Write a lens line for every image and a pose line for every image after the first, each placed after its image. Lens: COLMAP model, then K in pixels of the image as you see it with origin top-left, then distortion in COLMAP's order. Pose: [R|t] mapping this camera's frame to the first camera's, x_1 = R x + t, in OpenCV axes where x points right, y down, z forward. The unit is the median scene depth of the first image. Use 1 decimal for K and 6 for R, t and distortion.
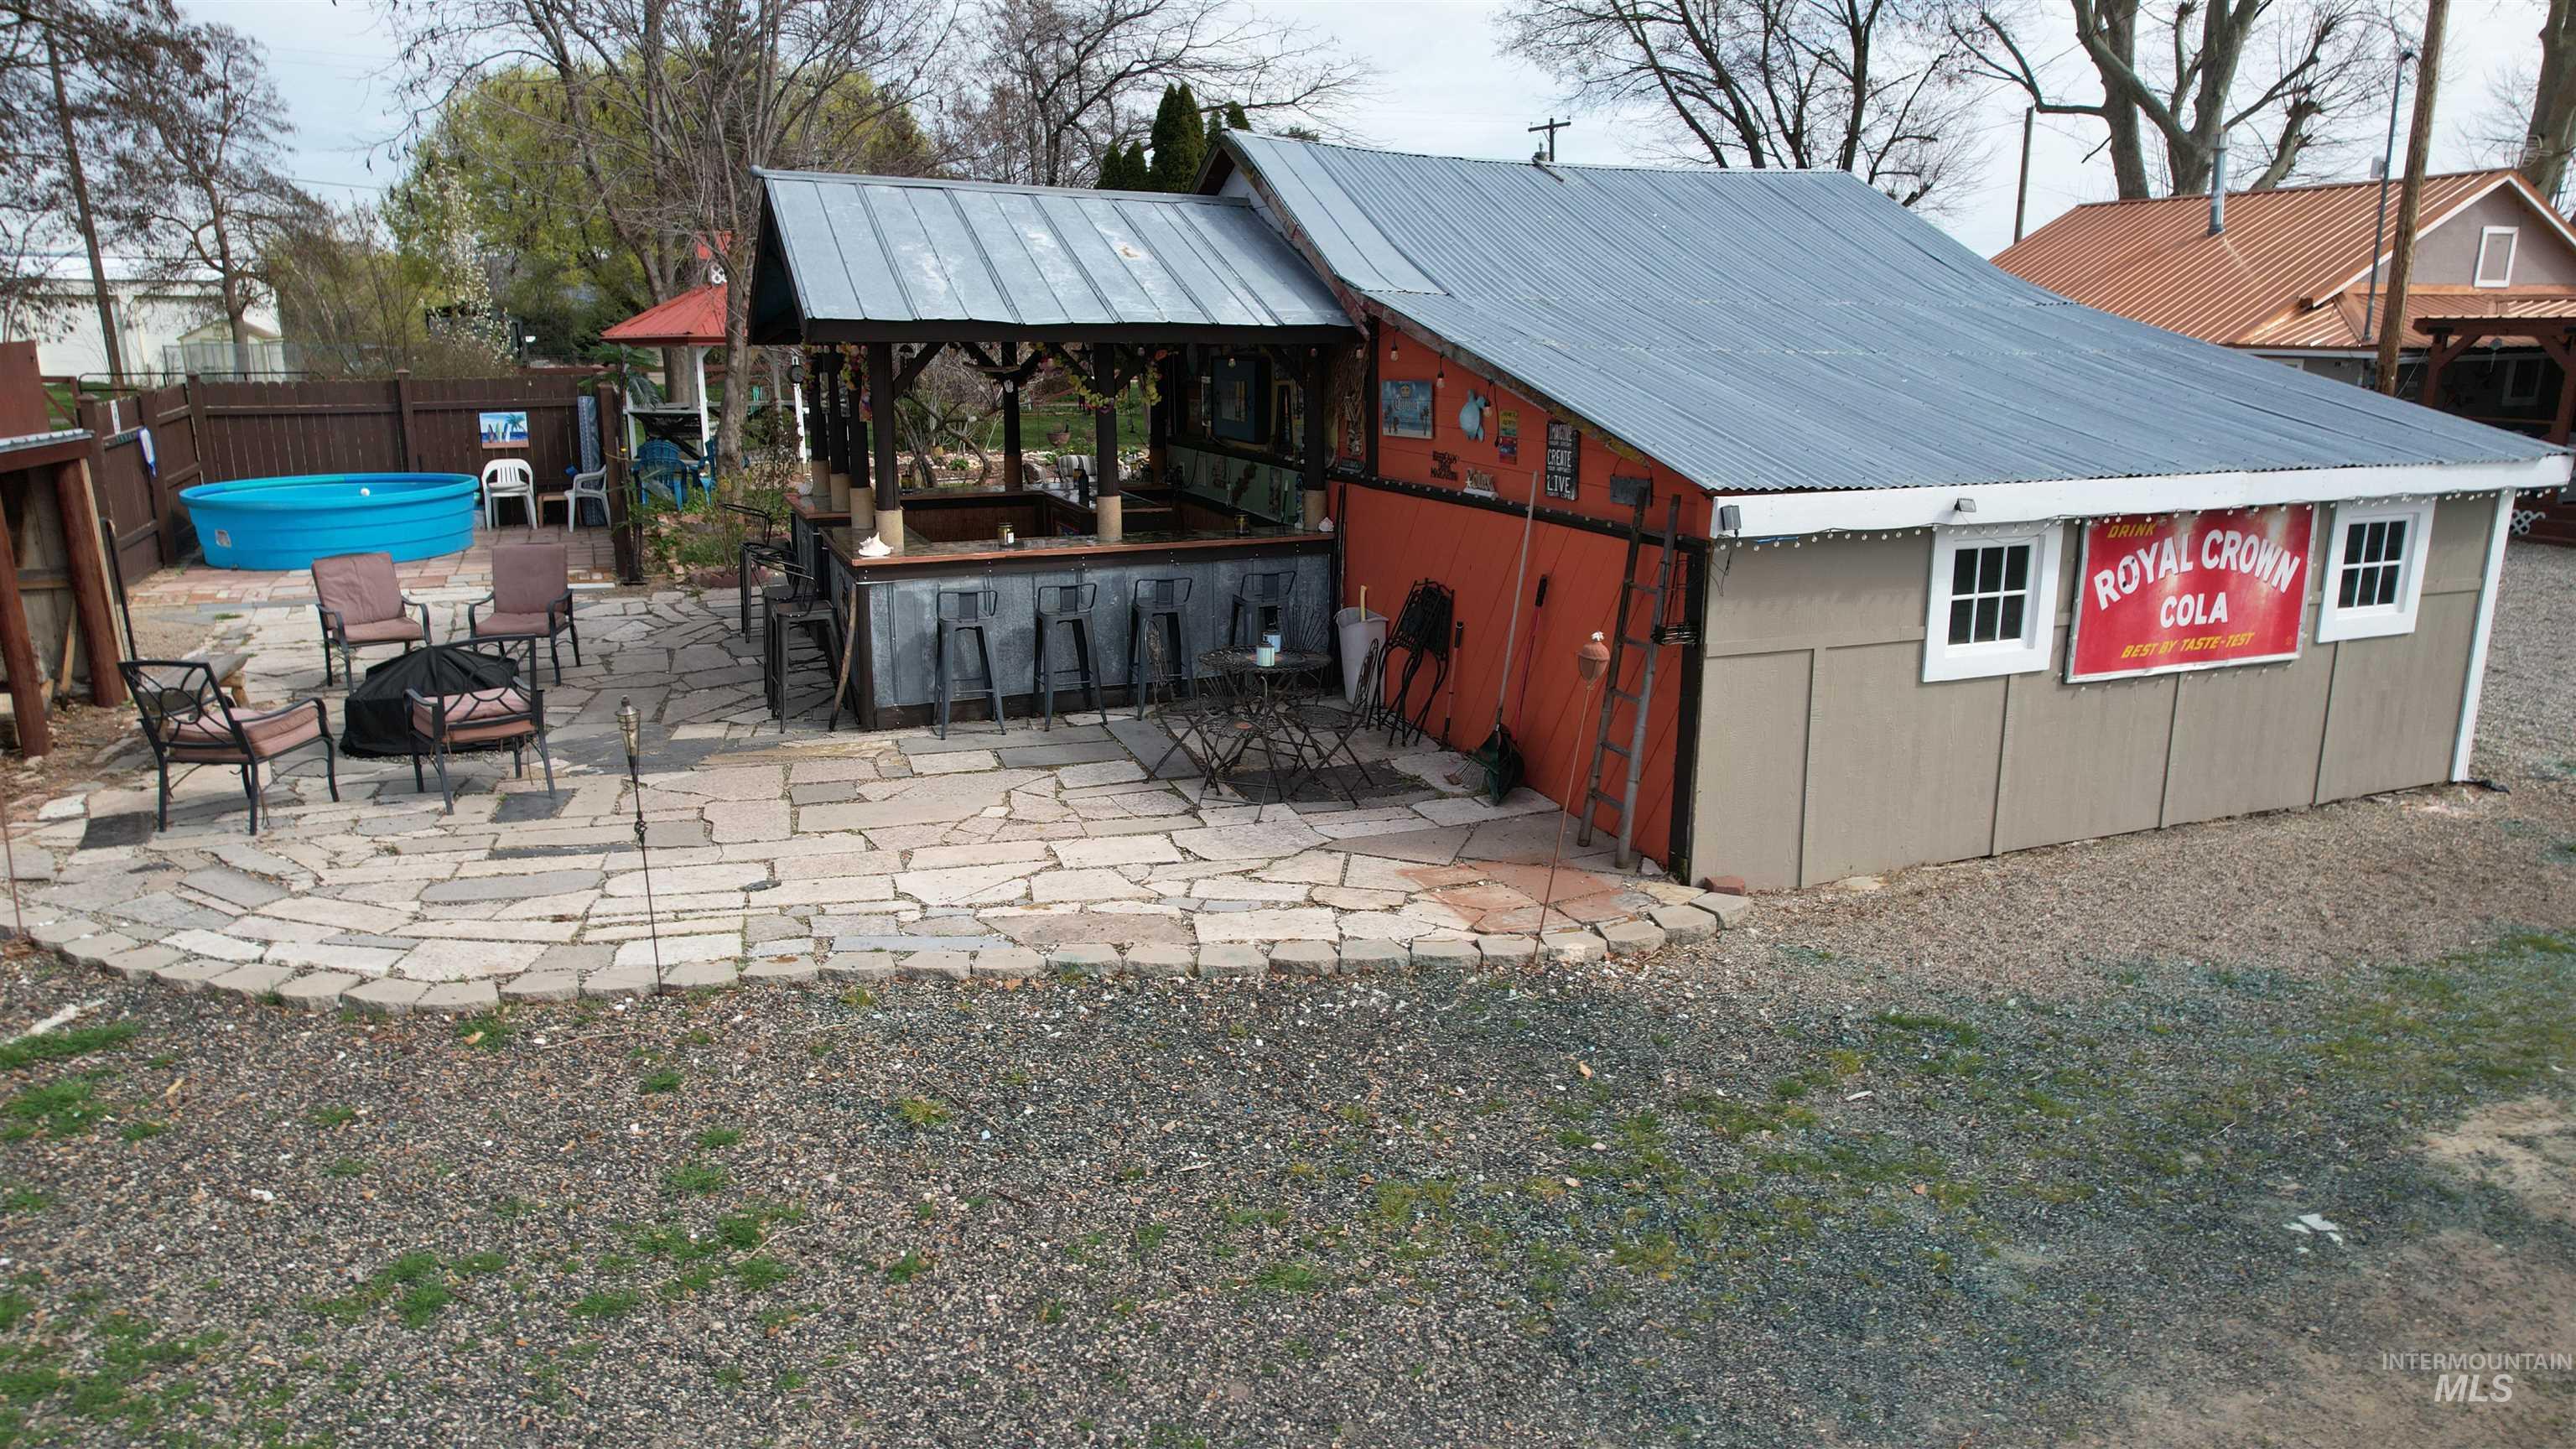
lens RADIAL K [[1643.3, 0, 1288.0], [0, 1643.3, 724.5], [0, 0, 1]] dist [-0.080014, 0.070638]
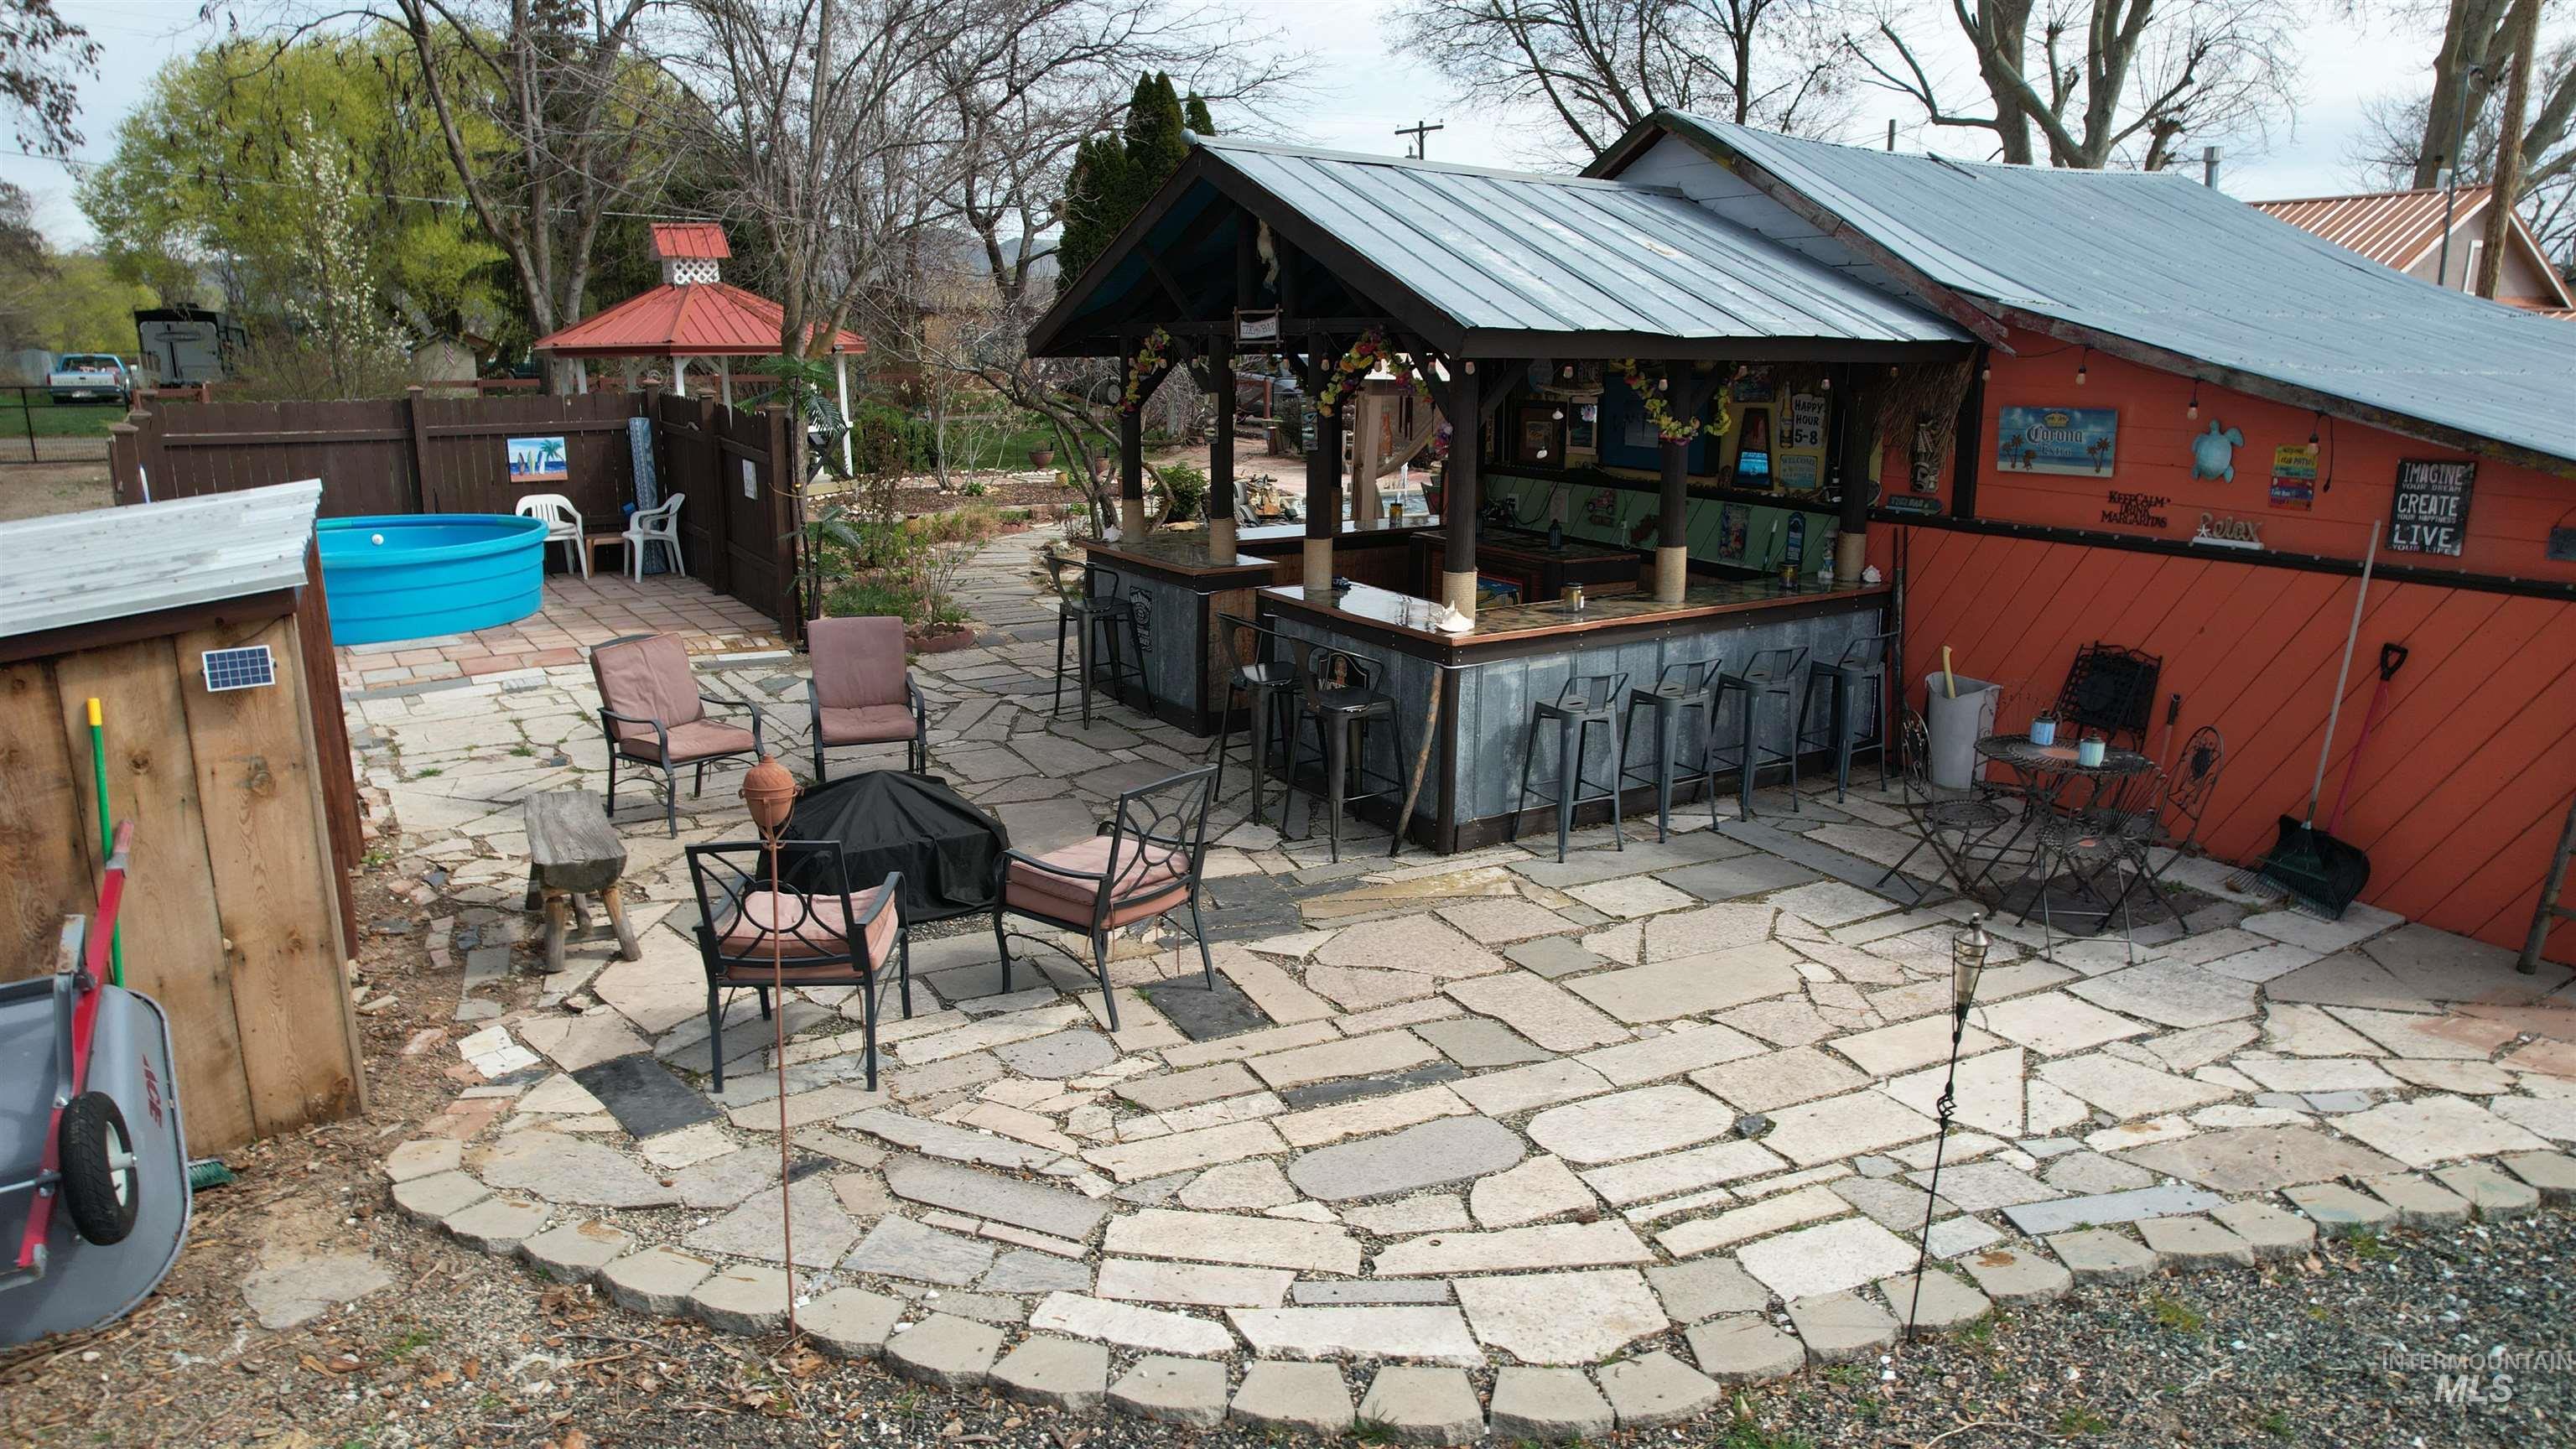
lens RADIAL K [[1650.4, 0, 1288.0], [0, 1650.4, 724.5], [0, 0, 1]] dist [-0.094543, 0.089450]
pose [[0.986628, -0.036564, 0.158834, -0.460805], [0.037279, 0.999304, -0.001520, -0.060506], [-0.158668, 0.007420, 0.987304, 0.240483]]
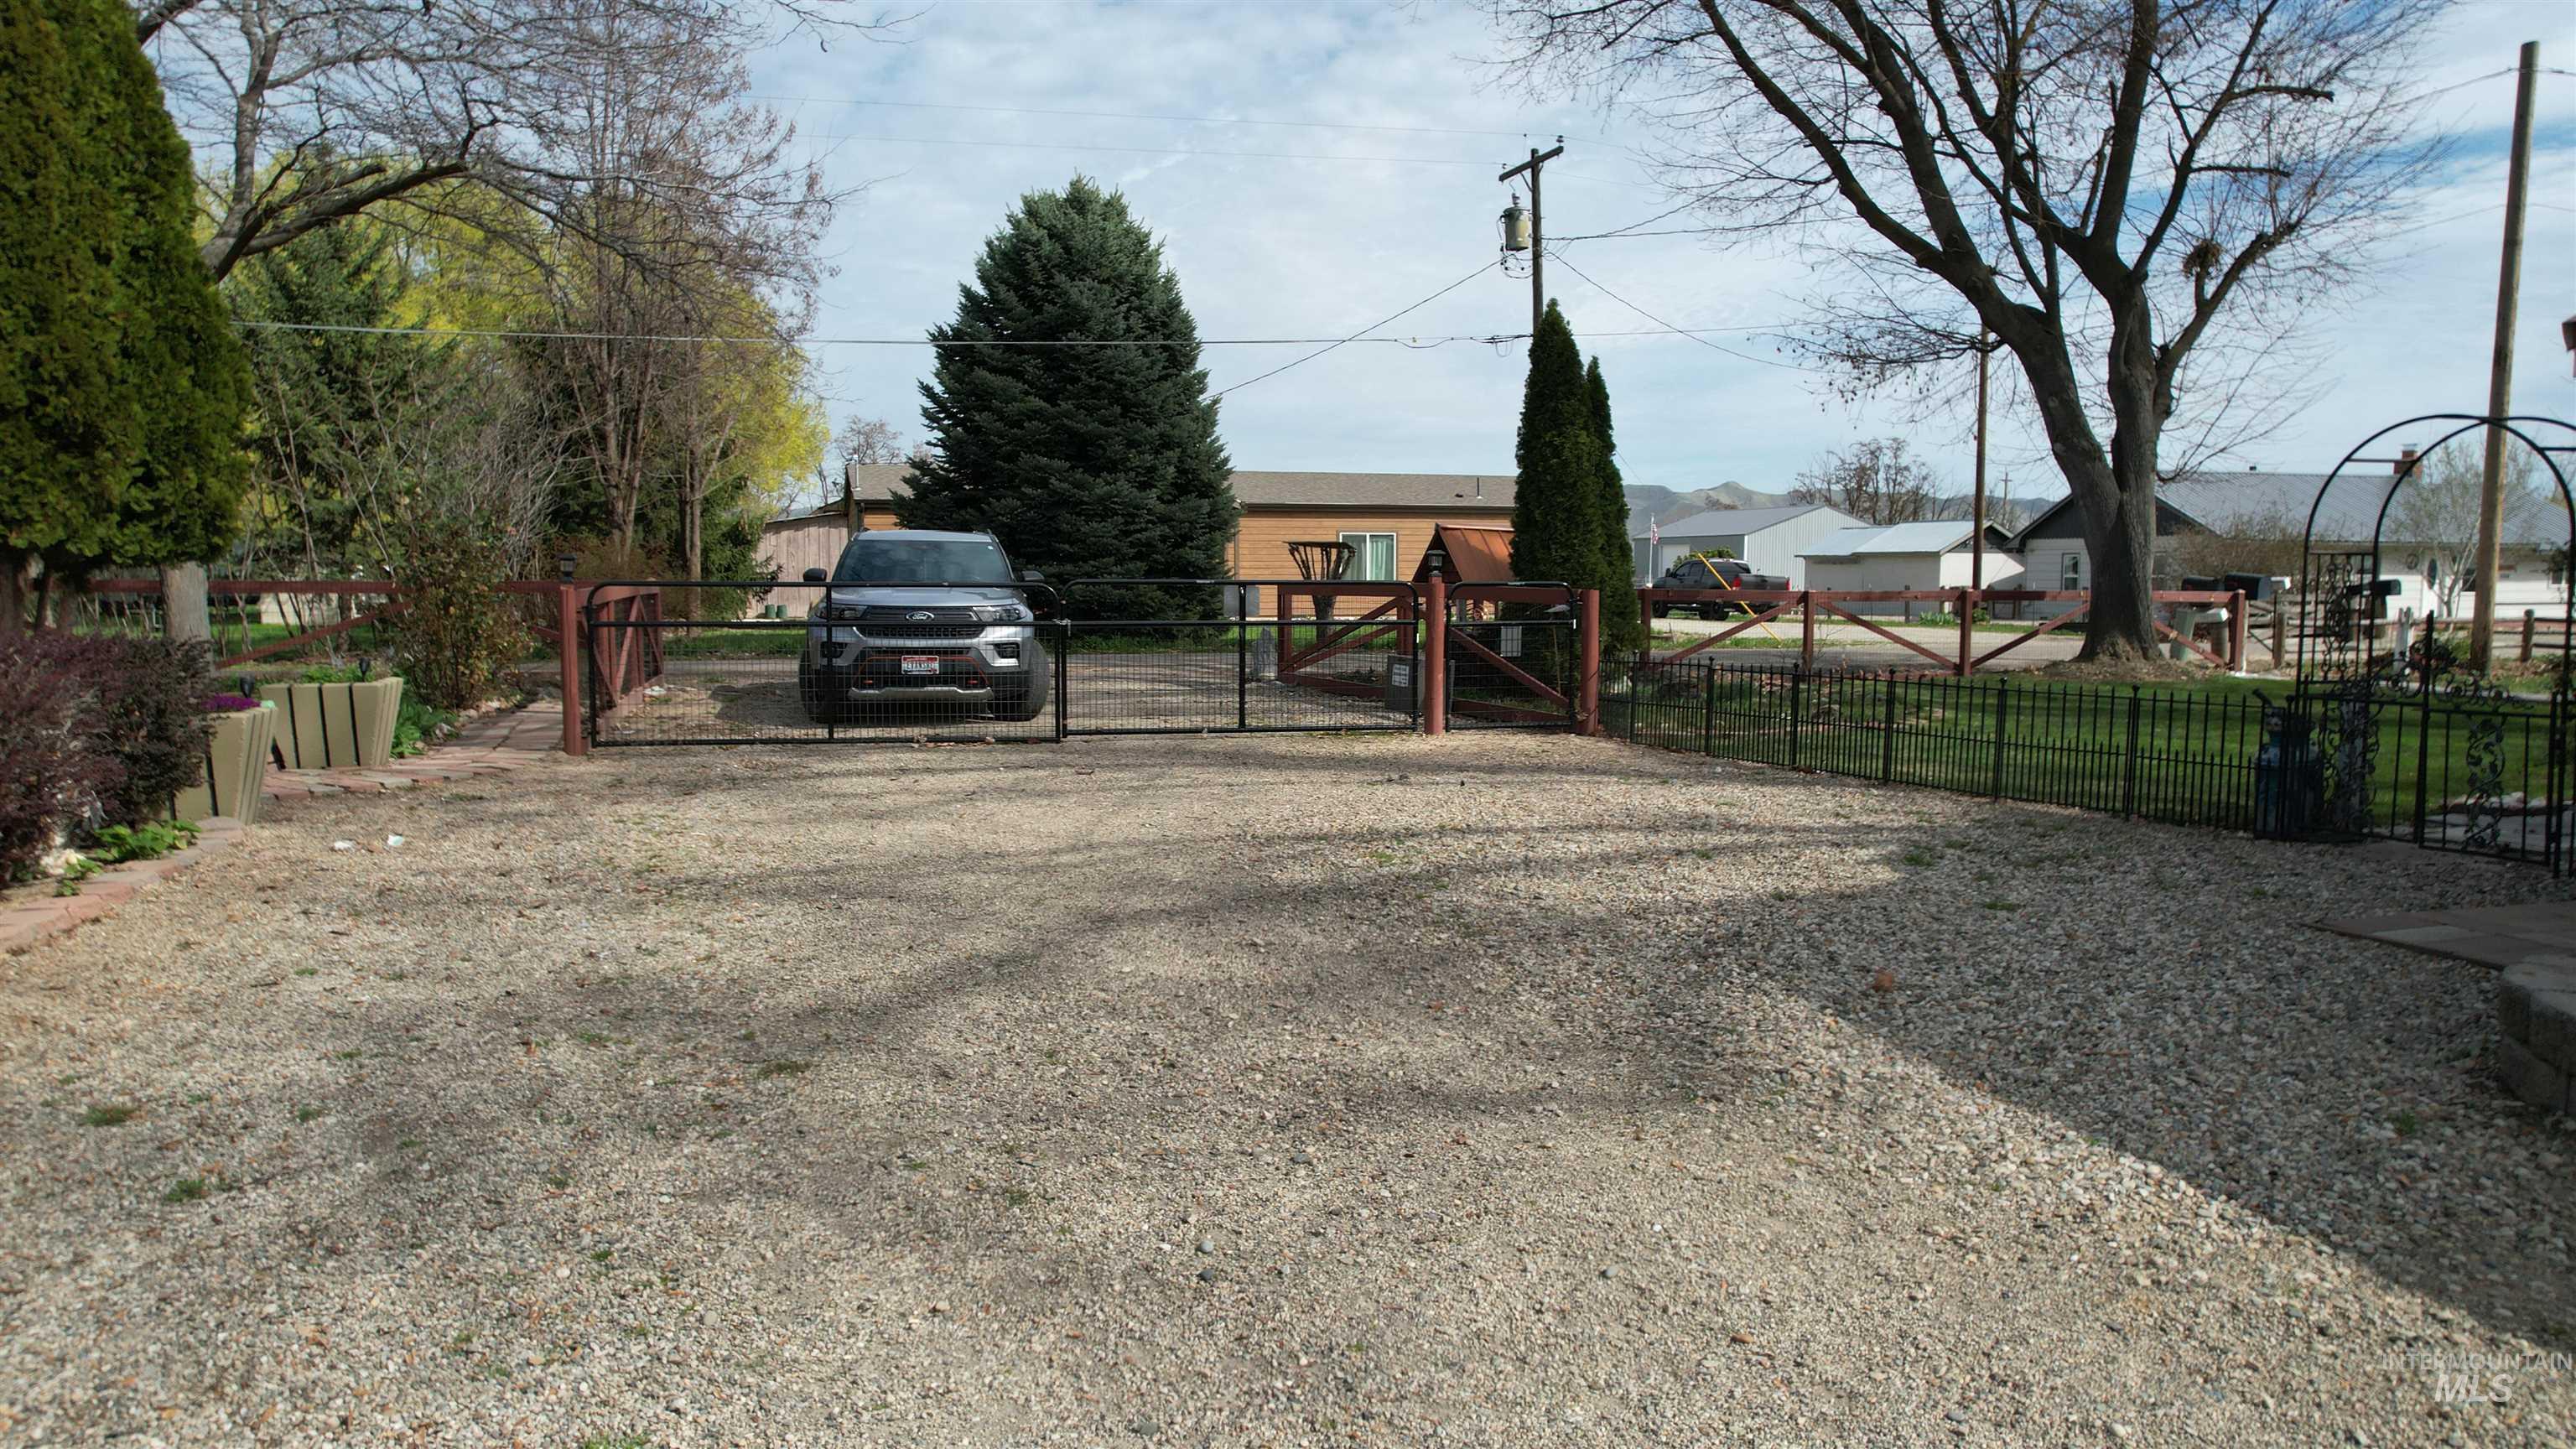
lens RADIAL K [[1643.3, 0, 1288.0], [0, 1643.3, 724.5], [0, 0, 1]] dist [-0.080014, 0.070638]
pose [[0.993916, 0.013416, -0.109317, 0.761011], [-0.029065, 0.989319, -0.142841, -0.539354], [0.106233, 0.145150, 0.983690, 2.574469]]
